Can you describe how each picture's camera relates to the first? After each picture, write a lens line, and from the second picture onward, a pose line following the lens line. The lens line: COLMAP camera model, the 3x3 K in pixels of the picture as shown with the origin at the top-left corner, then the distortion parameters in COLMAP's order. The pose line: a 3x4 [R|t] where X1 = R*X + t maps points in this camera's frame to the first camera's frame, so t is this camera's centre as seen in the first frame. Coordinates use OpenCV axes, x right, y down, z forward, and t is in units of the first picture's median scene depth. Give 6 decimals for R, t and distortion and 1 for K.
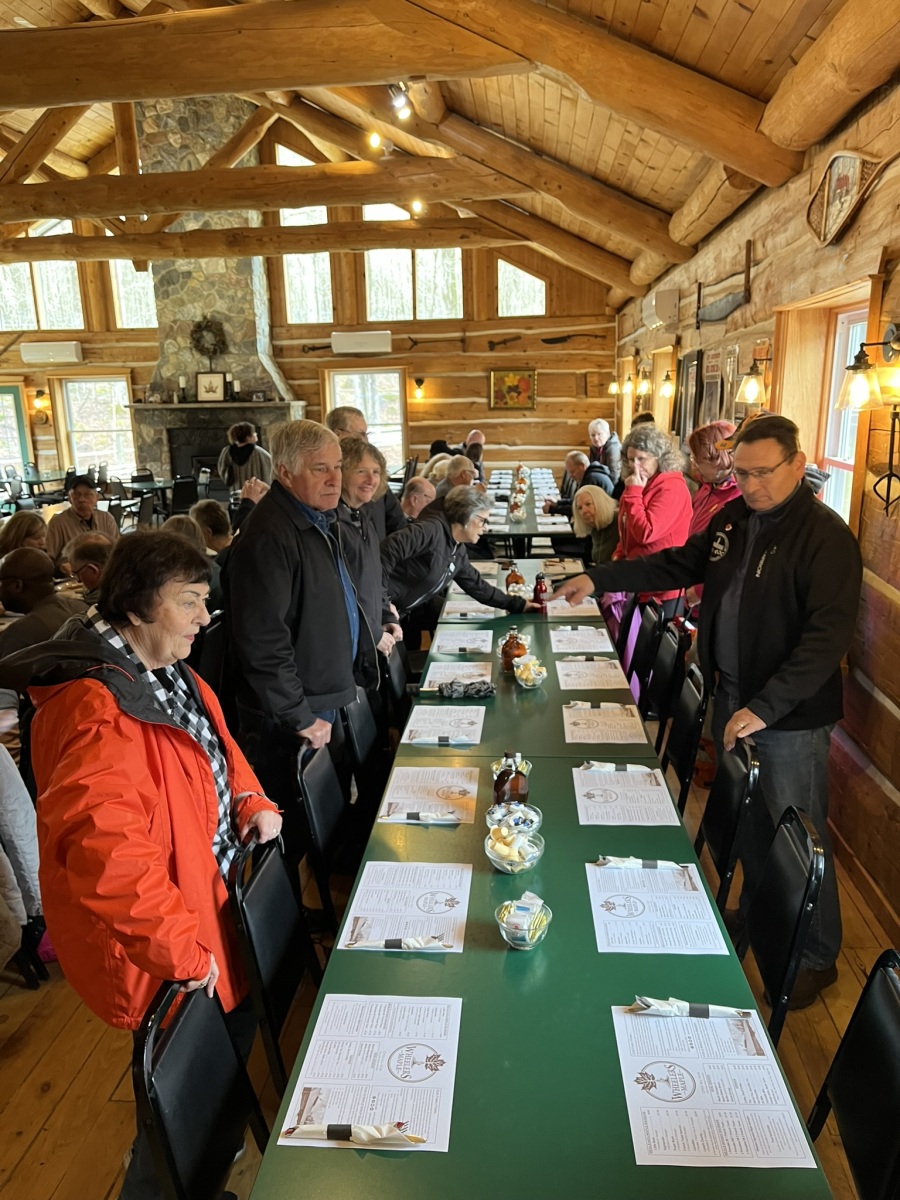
lens RADIAL K [[916.9, 0, 450.0], [0, 916.9, 600.0], [0, 0, 1]] dist [0.010173, 0.051997]
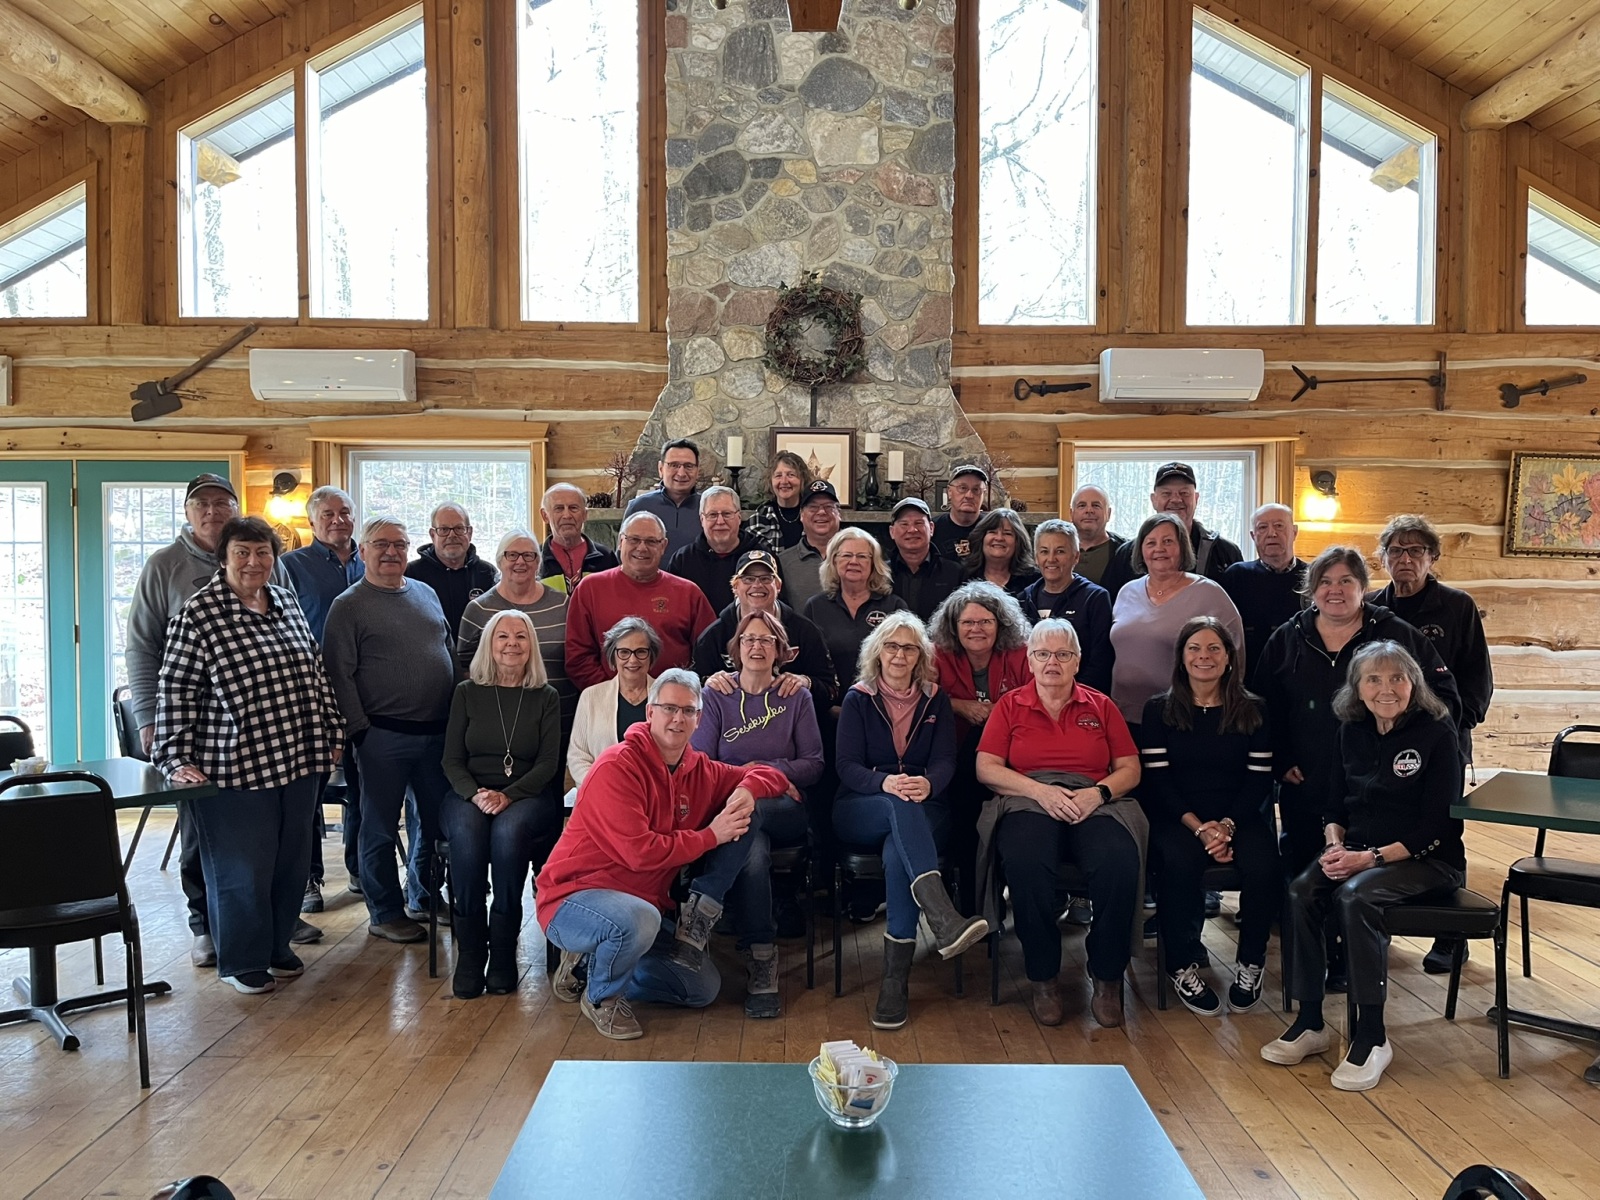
lens RADIAL K [[1186.1, 0, 800.0], [0, 1186.1, 600.0], [0, 0, 1]] dist [0.073803, -0.098102]
pose [[0.994578, 0.025975, 0.100698, -0.304323], [-0.005537, 0.980158, -0.198138, -0.089142], [-0.103847, 0.196506, 0.974988, 0.551810]]
